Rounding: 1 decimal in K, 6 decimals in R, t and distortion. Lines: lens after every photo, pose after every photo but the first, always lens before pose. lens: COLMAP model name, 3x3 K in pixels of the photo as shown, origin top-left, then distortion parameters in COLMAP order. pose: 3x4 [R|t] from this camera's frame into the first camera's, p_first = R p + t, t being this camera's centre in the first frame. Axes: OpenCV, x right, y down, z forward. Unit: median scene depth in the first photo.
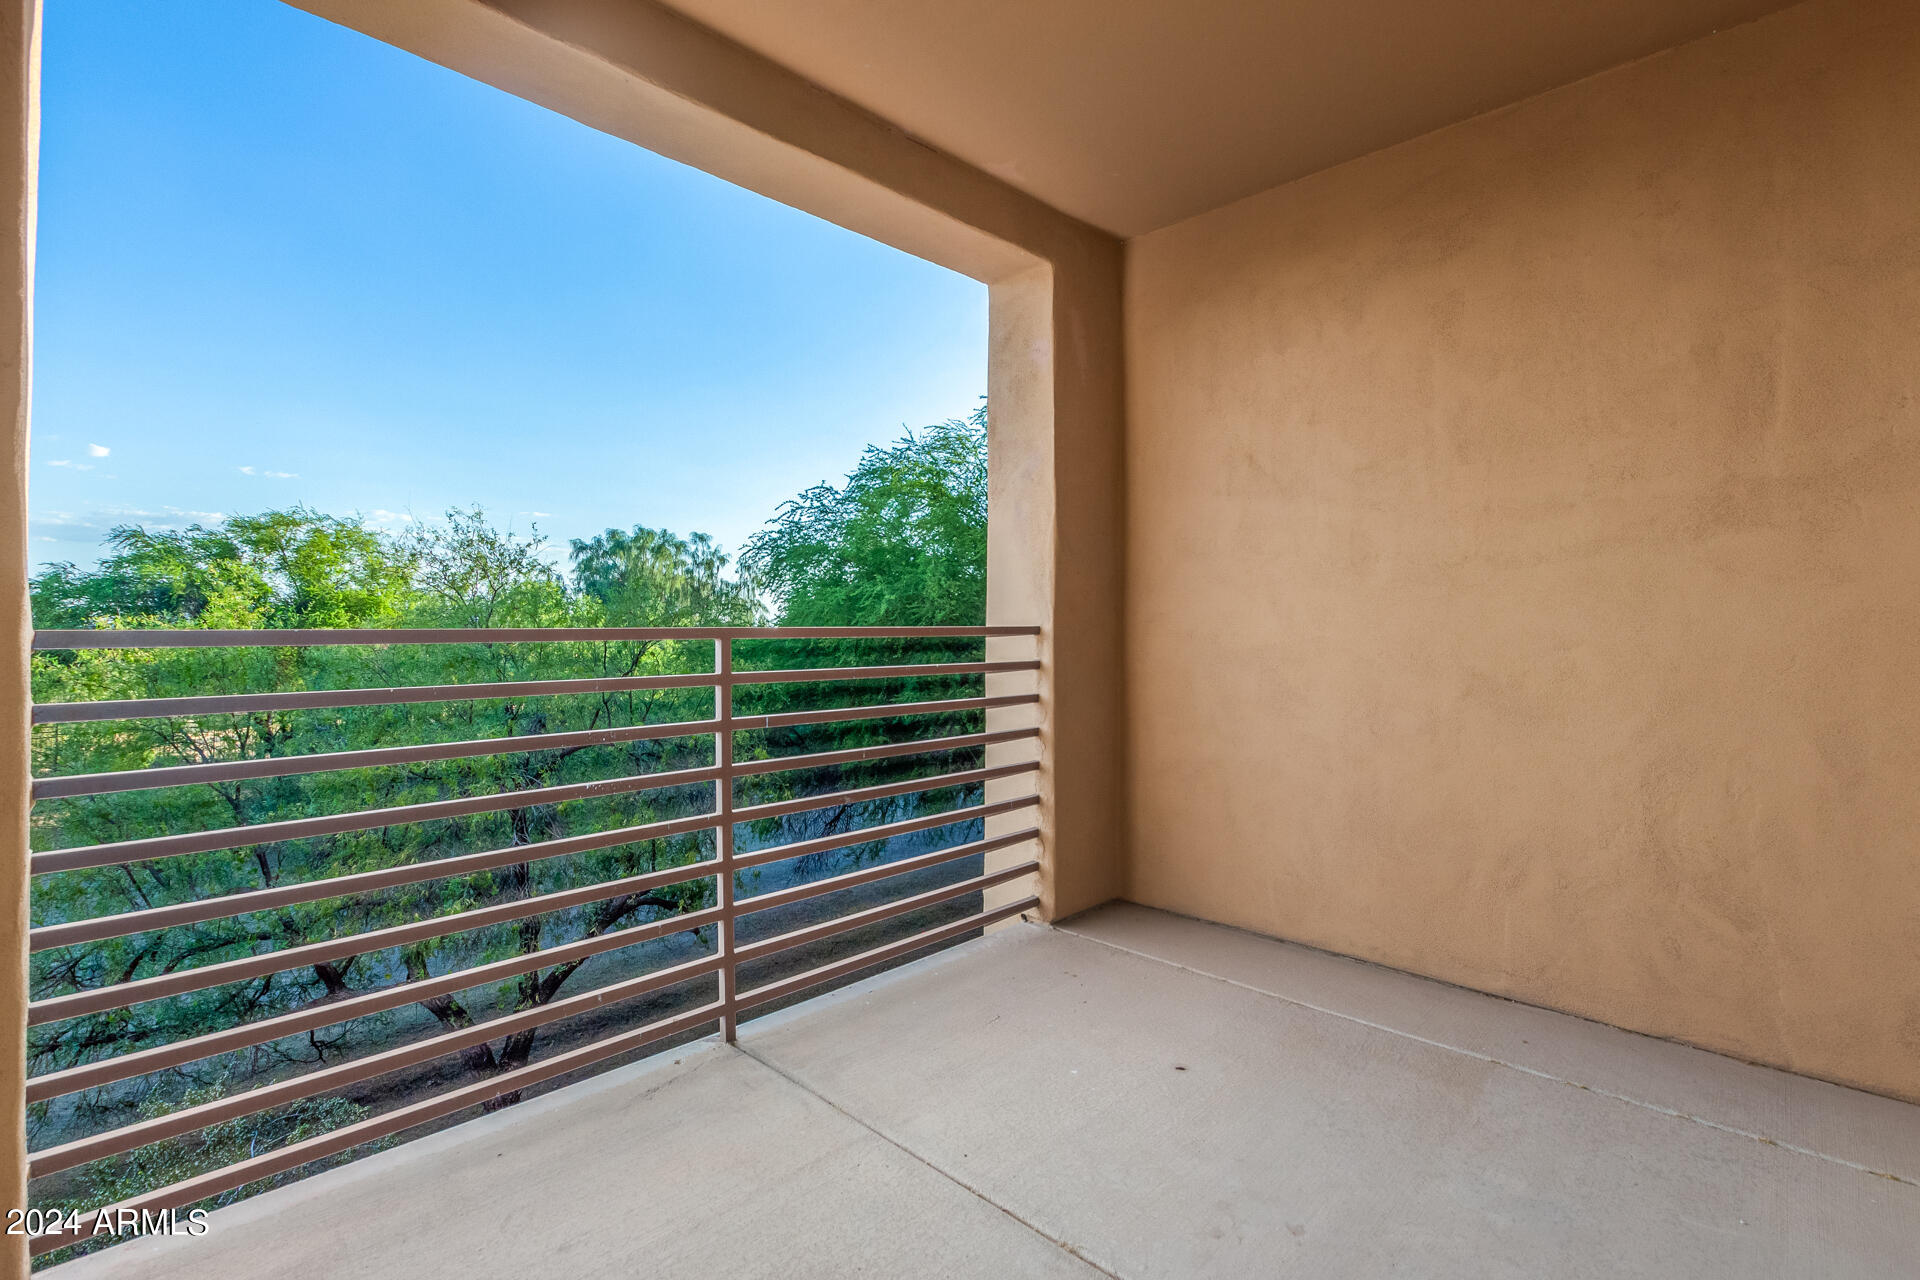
lens RADIAL K [[900.7, 0, 956.1], [0, 900.7, 615.6], [0, 0, 1]] dist [-0.001445, -0.000034]
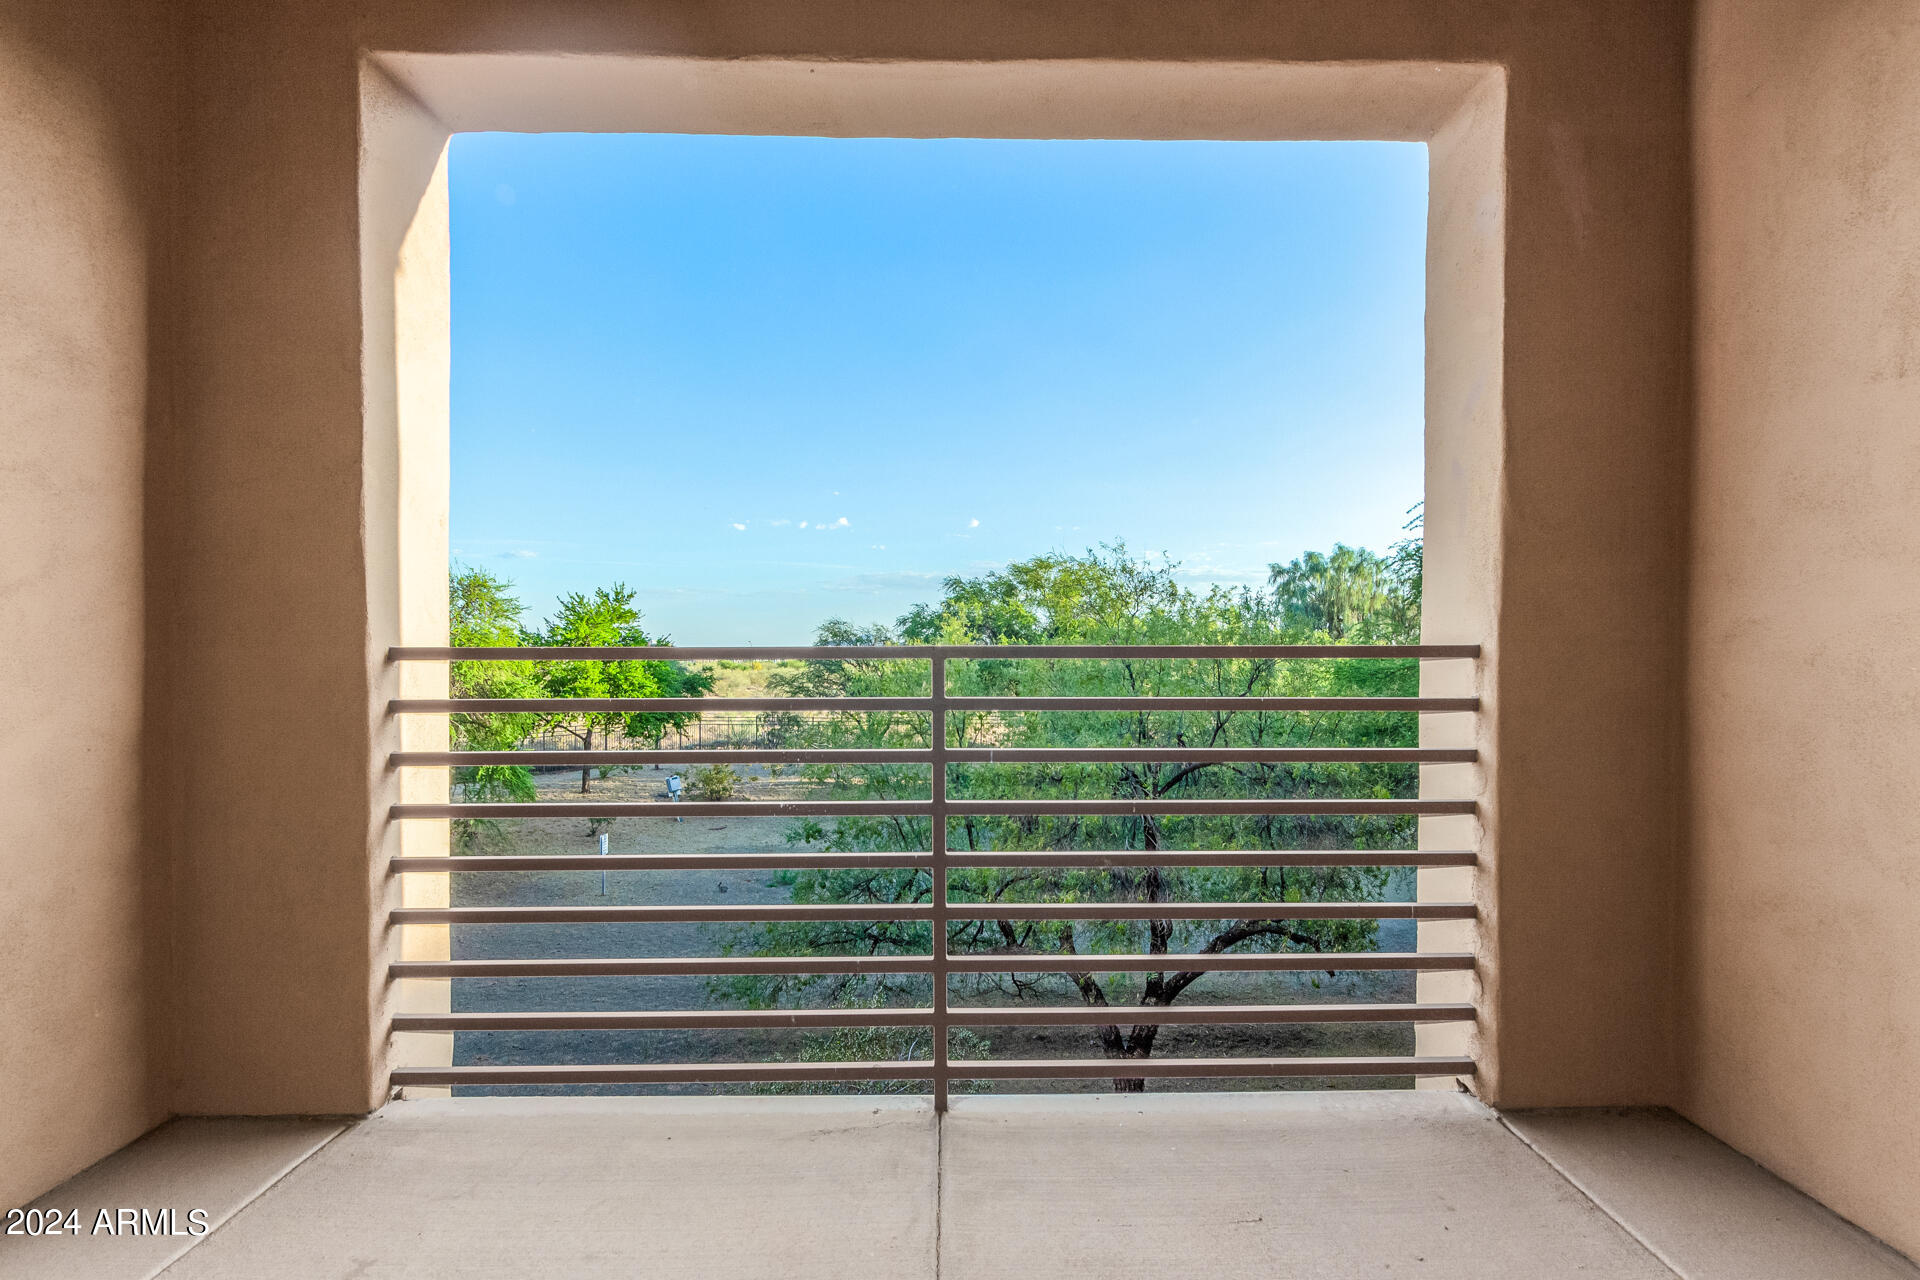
lens RADIAL K [[878.9, 0, 966.7], [0, 878.9, 654.2], [0, 0, 1]] dist [0.003964, -0.000397]
pose [[0.712404, 0.004906, -0.701753, 0.089357], [0.007736, 0.999860, 0.014844, 0.002037], [0.701727, -0.016004, 0.712266, 0.095687]]
